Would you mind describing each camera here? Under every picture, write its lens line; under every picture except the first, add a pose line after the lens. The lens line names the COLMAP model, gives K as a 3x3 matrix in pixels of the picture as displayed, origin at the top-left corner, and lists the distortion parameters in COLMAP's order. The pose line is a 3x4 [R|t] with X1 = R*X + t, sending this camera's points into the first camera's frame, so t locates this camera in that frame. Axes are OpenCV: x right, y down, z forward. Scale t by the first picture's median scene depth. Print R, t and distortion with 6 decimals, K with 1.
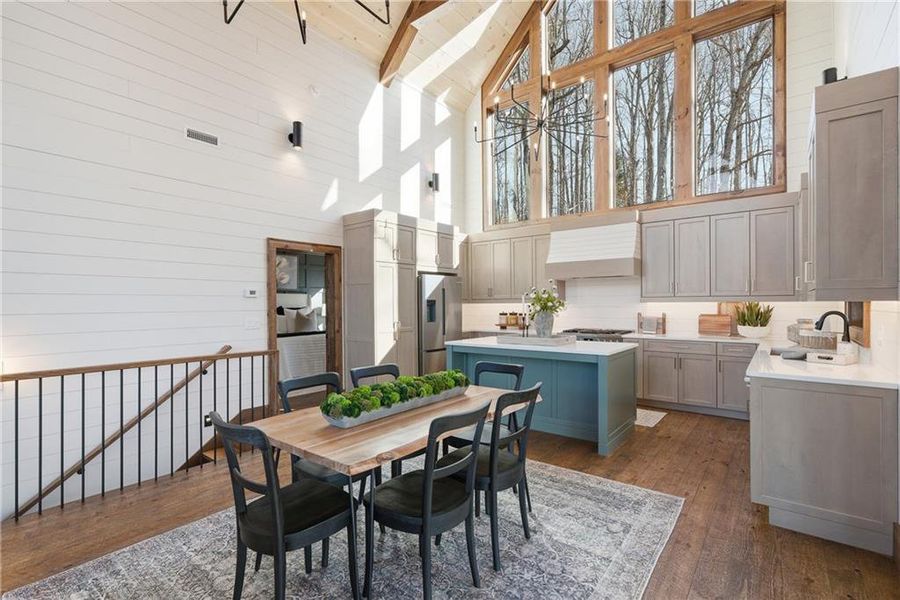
lens RADIAL K [[404.6, 0, 450.6], [0, 404.6, 302.7], [0, 0, 1]] dist [0.001905, 0.000392]
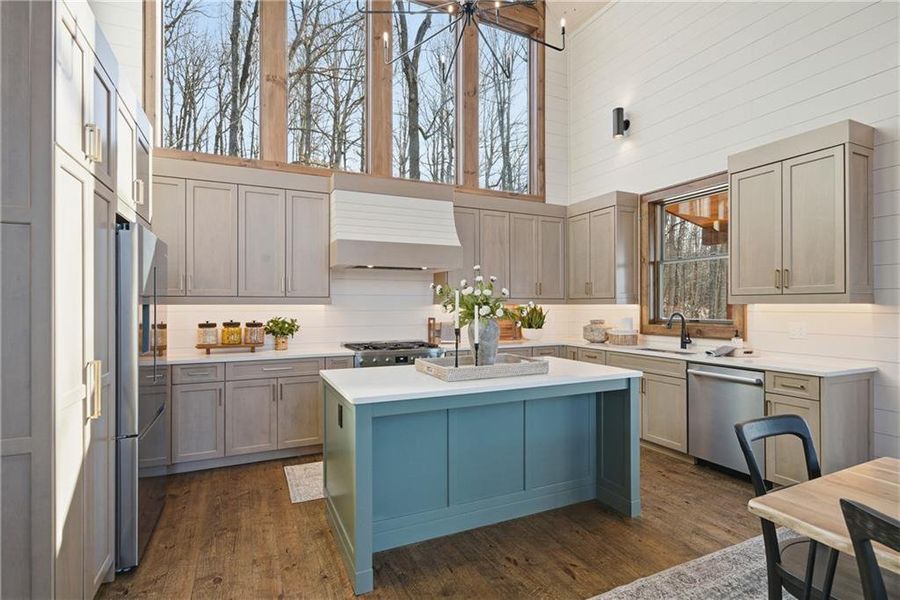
lens RADIAL K [[455.4, 0, 450.0], [0, 455.4, 300.0], [0, 0, 1]] dist [0.000990, 0.000299]
pose [[0.437032, 0.012576, 0.899358, -0.370840], [-0.006773, 0.999920, -0.010691, 0.000193], [-0.899421, -0.001419, 0.437082, 0.695274]]
